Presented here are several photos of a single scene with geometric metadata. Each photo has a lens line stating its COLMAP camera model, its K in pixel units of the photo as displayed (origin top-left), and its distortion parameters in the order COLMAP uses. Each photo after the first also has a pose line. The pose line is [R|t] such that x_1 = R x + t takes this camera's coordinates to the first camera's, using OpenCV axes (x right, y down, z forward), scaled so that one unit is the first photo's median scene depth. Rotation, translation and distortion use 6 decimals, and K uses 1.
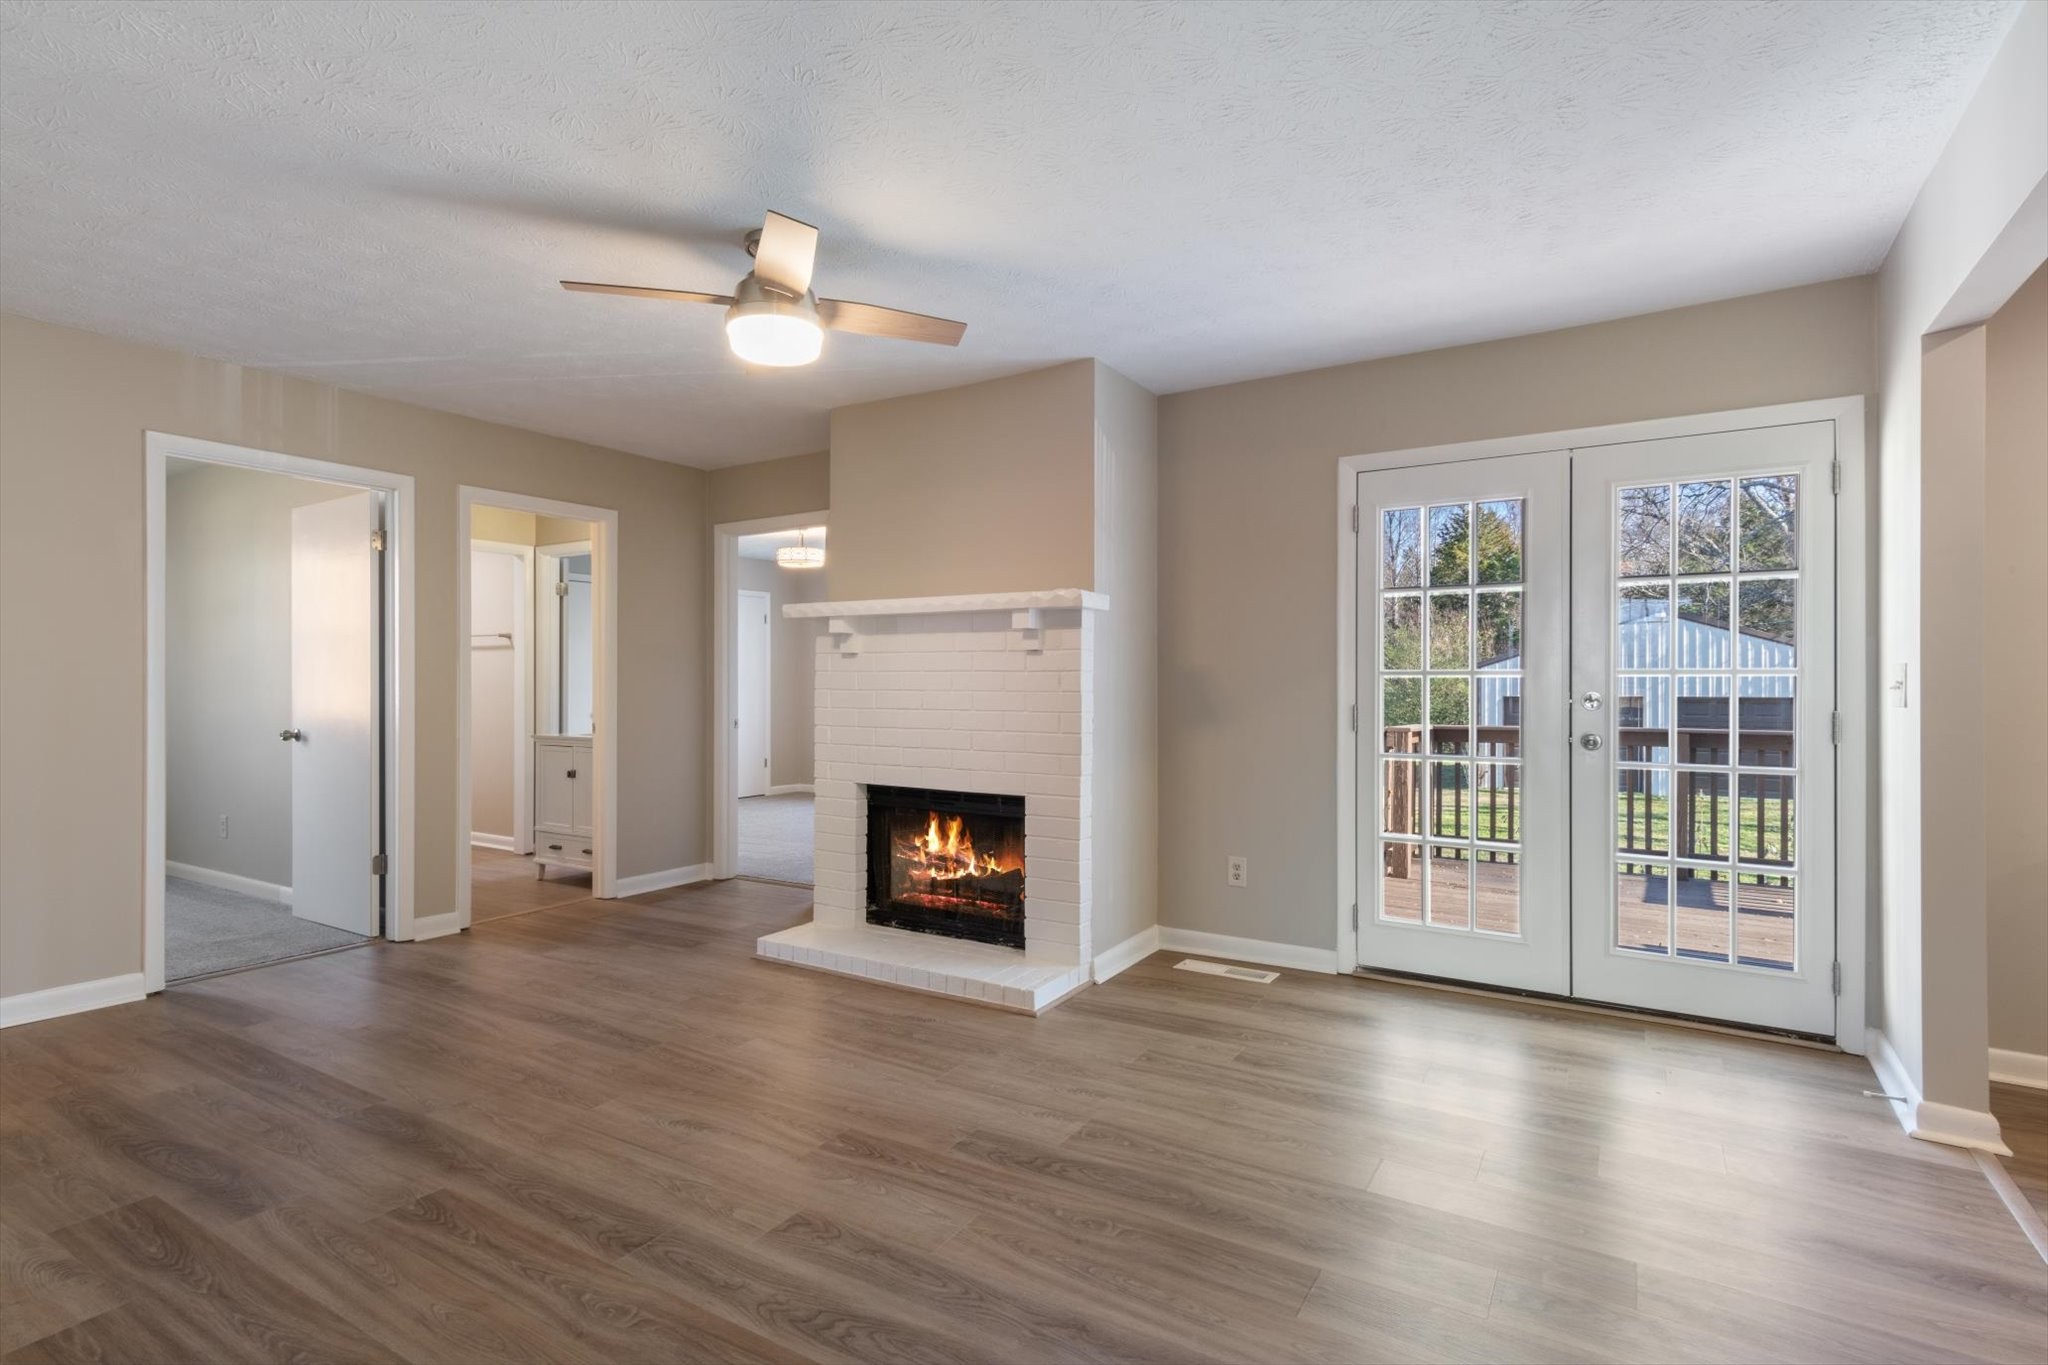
lens RADIAL K [[970.0, 0, 1017.6], [0, 970.0, 678.1], [0, 0, 1]] dist [-0.000782, -0.000091]
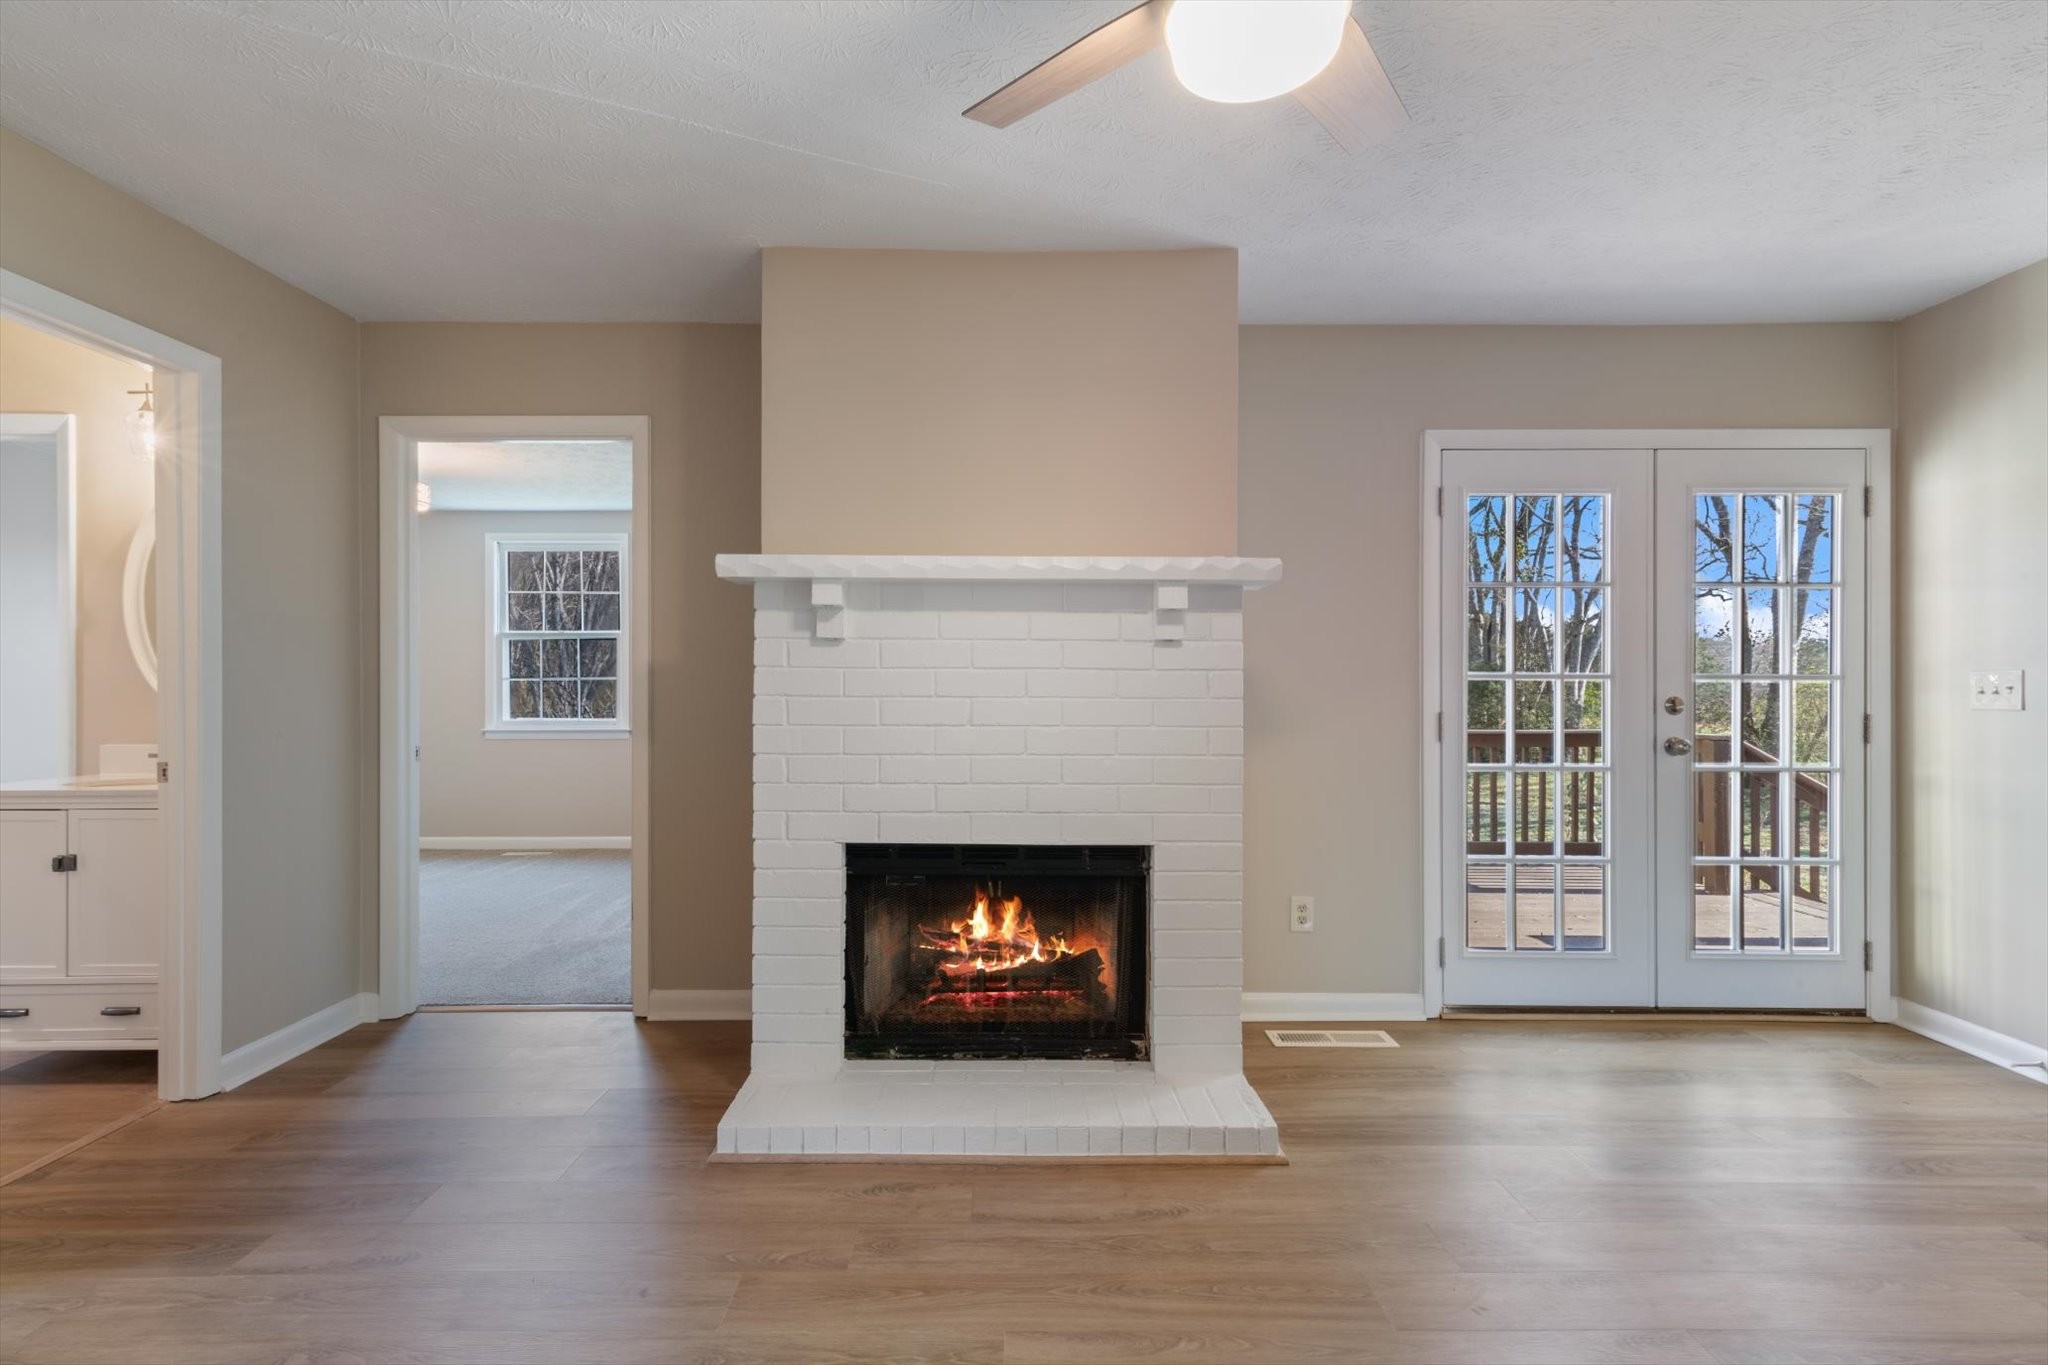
lens RADIAL K [[1000.9, 0, 1024.0], [0, 1000.9, 682.5], [0, 0, 1]] dist [0.003961, 0.000709]
pose [[0.851478, 0.004401, 0.524371, -0.454660], [-0.004977, 0.999988, -0.000310, 0.003149], [-0.524366, -0.002346, 0.851490, 0.422404]]
